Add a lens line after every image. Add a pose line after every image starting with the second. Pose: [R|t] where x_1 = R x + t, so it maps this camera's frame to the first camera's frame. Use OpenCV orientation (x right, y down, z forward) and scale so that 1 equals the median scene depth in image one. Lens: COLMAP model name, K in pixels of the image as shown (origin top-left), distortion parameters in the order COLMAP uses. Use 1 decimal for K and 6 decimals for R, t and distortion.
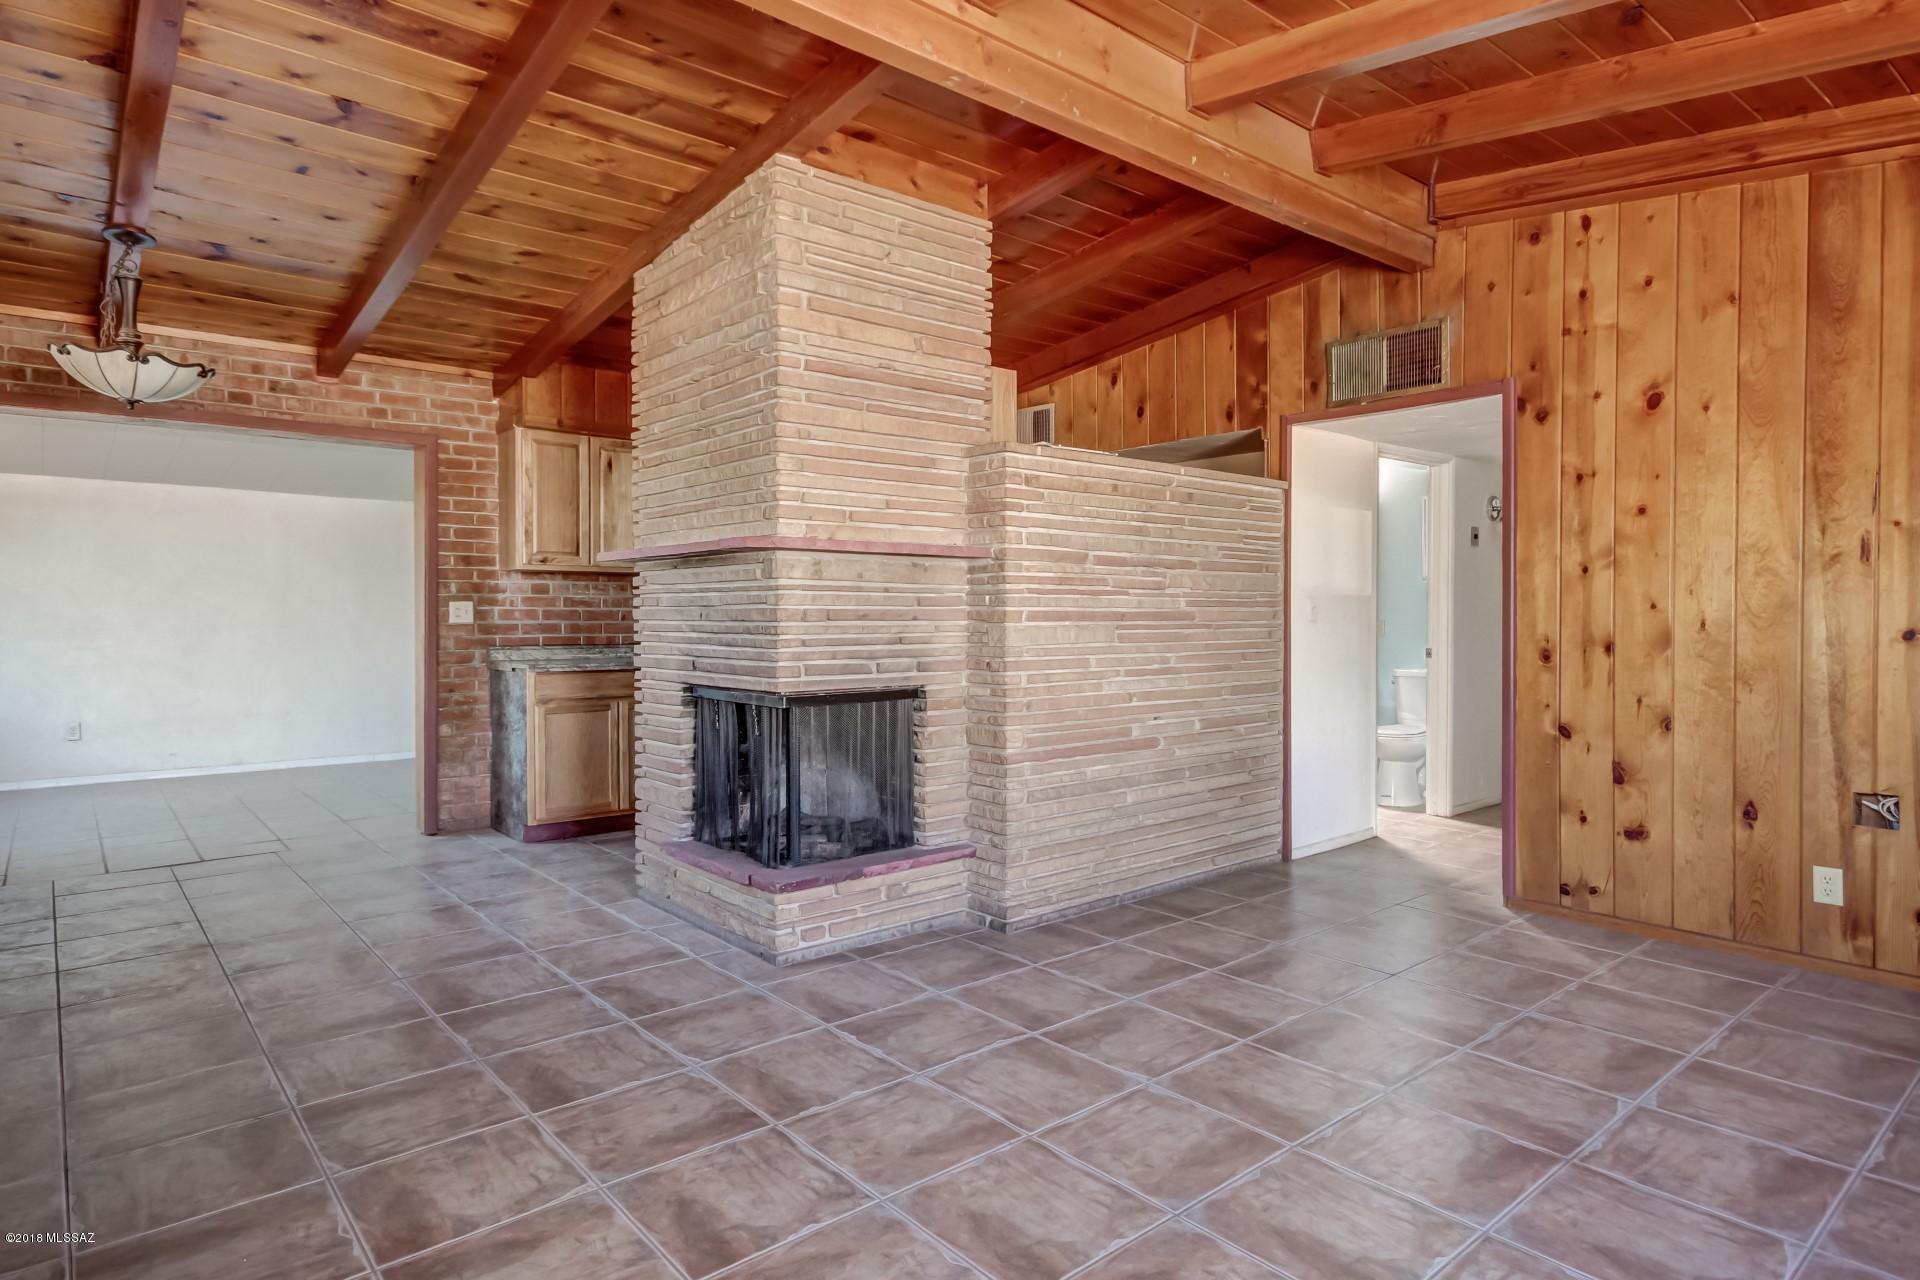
lens RADIAL K [[1055.5, 0, 963.6], [0, 1055.5, 625.3], [0, 0, 1]] dist [0.020242, -0.004465]
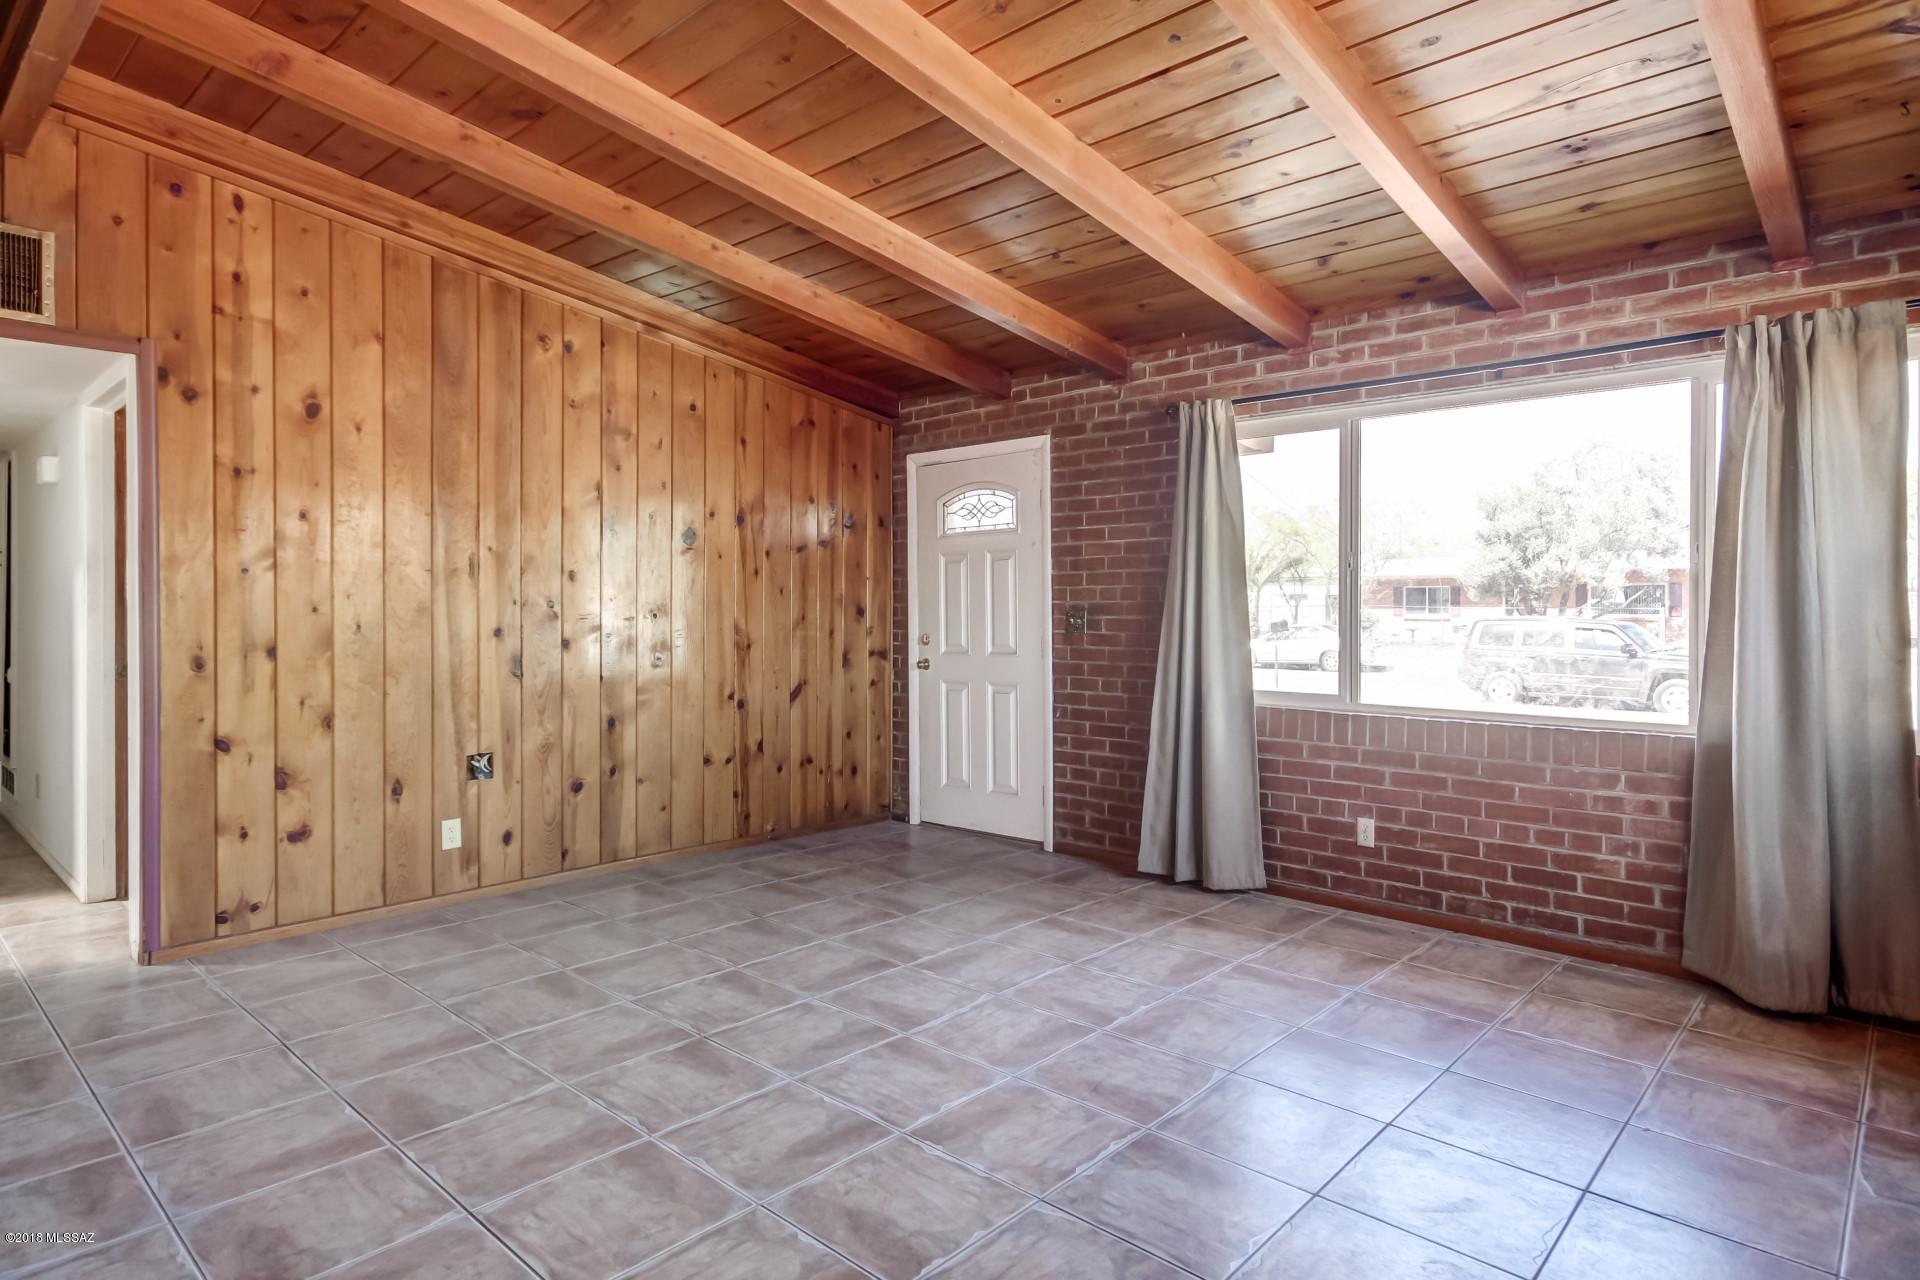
lens RADIAL K [[1055.5, 0, 991.2], [0, 1055.5, 611.4], [0, 0, 1]] dist [0.020242, -0.004465]
pose [[-0.135315, -0.000536, 0.990803, -0.473953], [0.008836, 0.999959, 0.001748, -0.012554], [-0.990763, 0.008991, -0.135305, 0.504074]]
